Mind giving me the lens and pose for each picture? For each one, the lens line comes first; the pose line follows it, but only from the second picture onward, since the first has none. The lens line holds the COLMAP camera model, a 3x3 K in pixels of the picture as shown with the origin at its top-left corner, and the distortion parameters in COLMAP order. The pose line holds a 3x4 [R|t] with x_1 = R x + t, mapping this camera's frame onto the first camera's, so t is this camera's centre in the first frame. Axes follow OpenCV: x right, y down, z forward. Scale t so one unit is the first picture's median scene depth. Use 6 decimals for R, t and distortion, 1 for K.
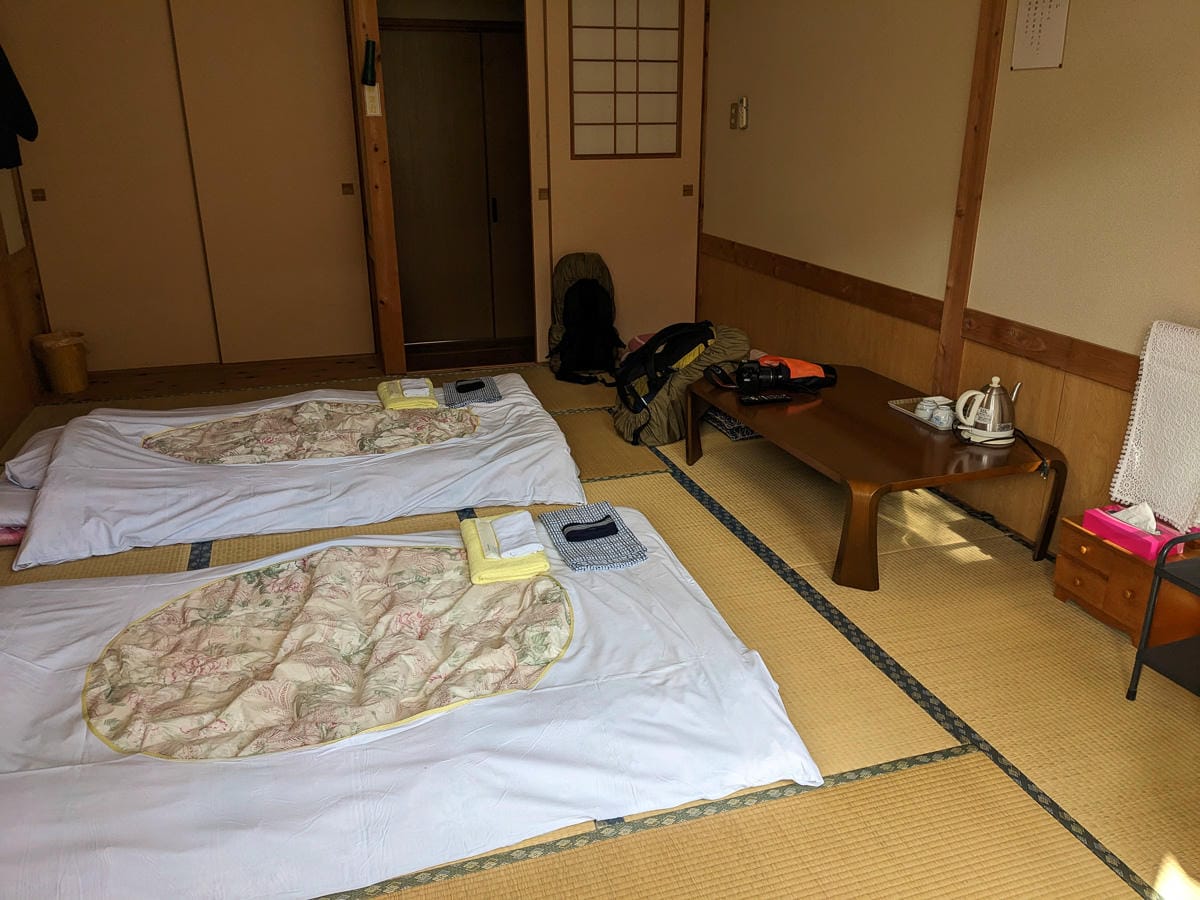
lens RADIAL K [[948.0, 0, 602.5], [0, 948.0, 463.1], [0, 0, 1]] dist [0.065264, -0.094505]
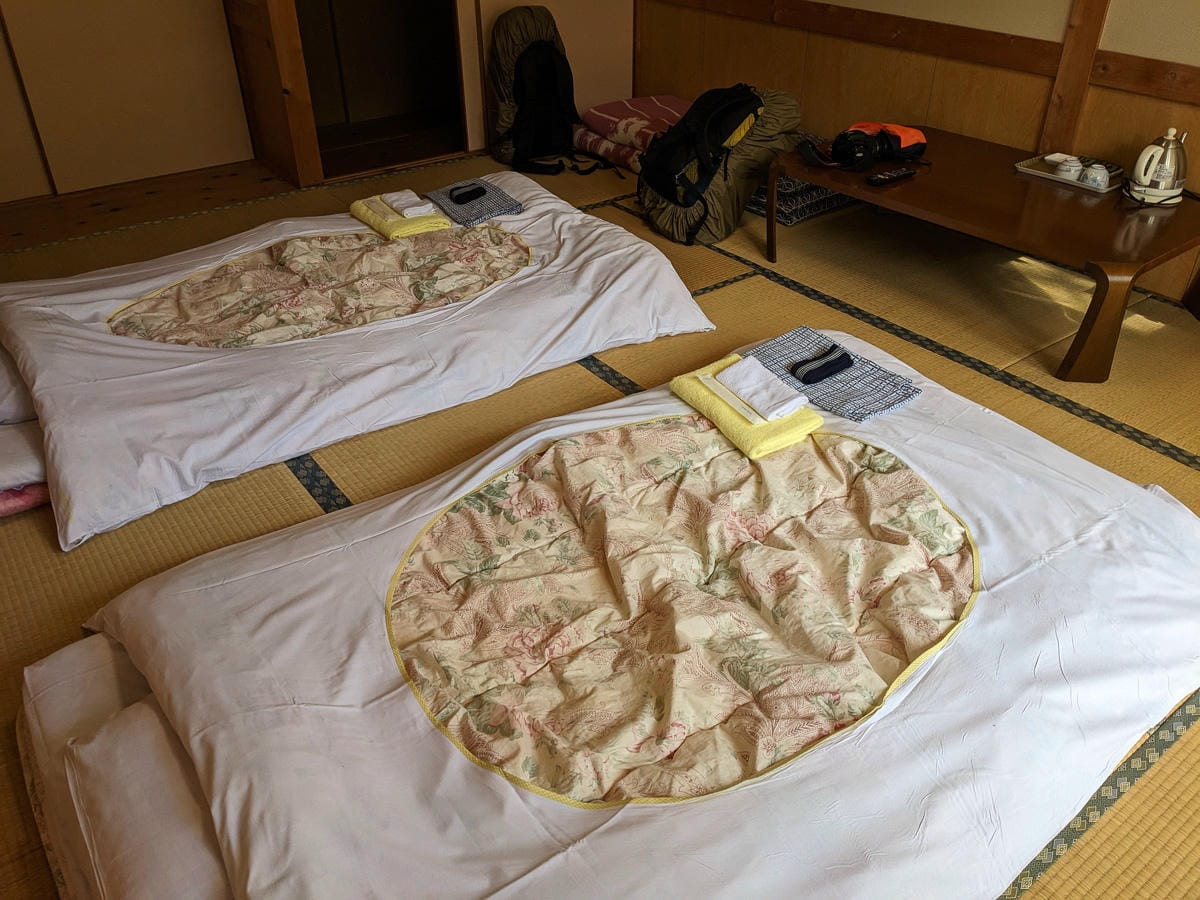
lens RADIAL K [[948.0, 0, 591.2], [0, 948.0, 438.0], [0, 0, 1]] dist [0.065264, -0.094505]
pose [[0.948156, -0.176737, 0.264130, -0.362378], [0.115684, 0.966024, 0.231118, -0.070334], [-0.296003, -0.188580, 0.936387, 0.221447]]
